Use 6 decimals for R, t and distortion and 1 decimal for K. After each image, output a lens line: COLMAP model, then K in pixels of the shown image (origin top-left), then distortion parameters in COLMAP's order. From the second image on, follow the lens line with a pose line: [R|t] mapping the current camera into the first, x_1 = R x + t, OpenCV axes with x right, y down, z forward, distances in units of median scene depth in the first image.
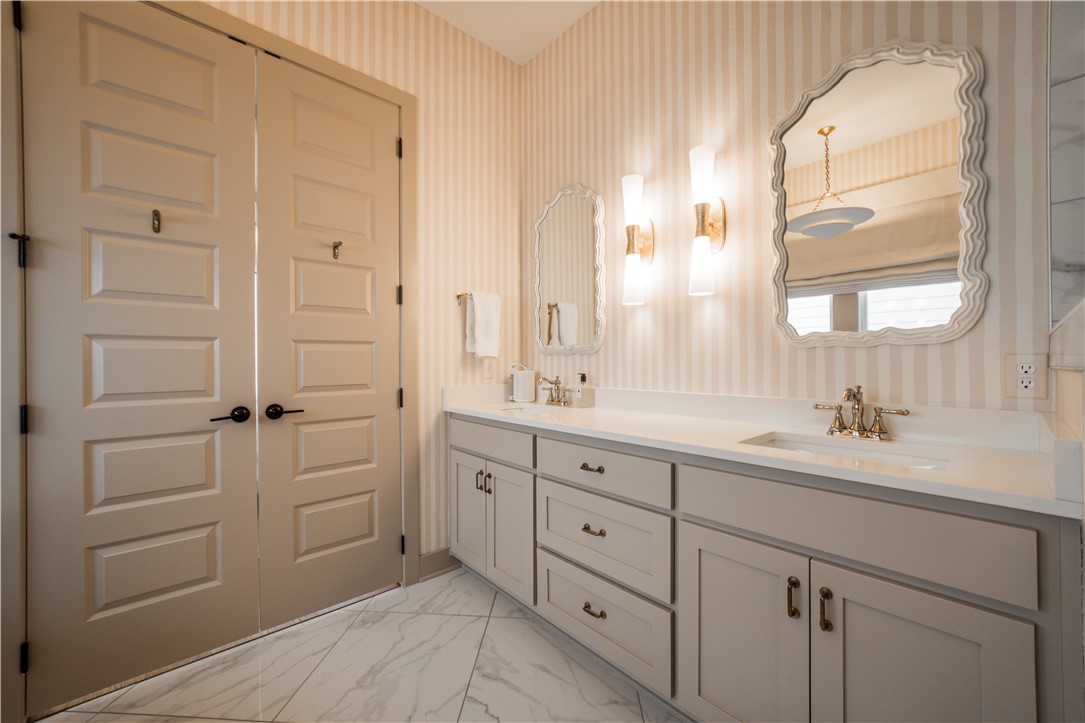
lens RADIAL K [[414.2, 0, 523.4], [0, 414.2, 359.9], [0, 0, 1]] dist [-0.013066, 0.002156]
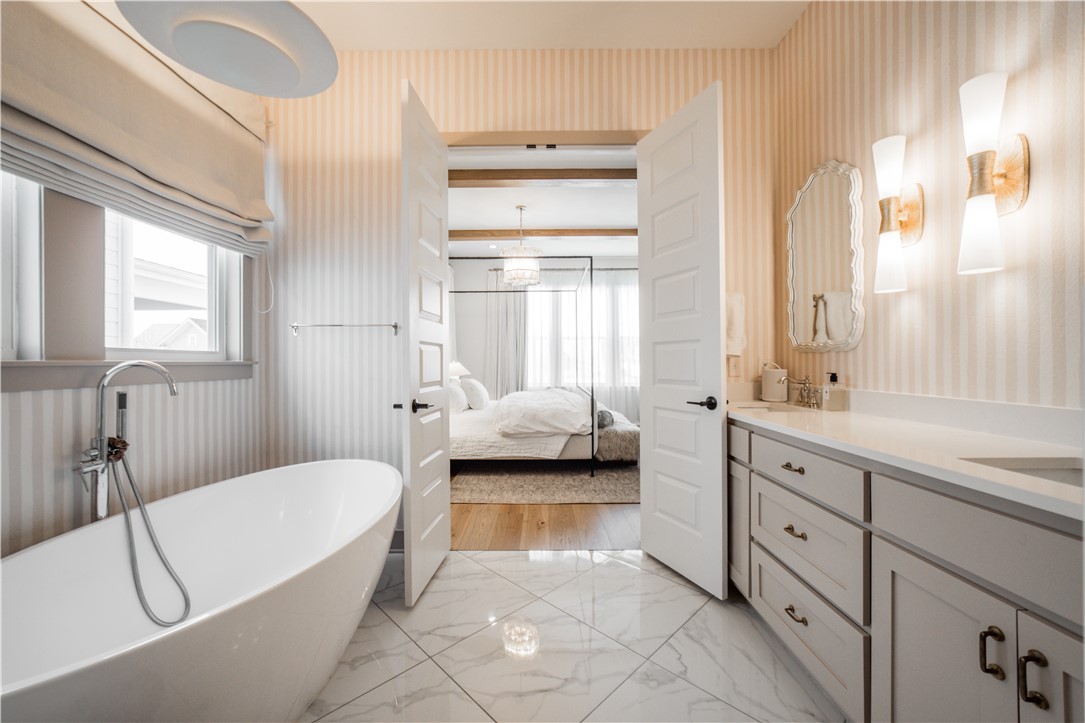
lens RADIAL K [[414.2, 0, 529.4], [0, 414.2, 358.6], [0, 0, 1]] dist [-0.013066, 0.002156]
pose [[0.737771, -0.004954, -0.675033, 0.316307], [0.005173, 0.999985, -0.001685, 0.000348], [0.675032, -0.002249, 0.737785, -0.121723]]
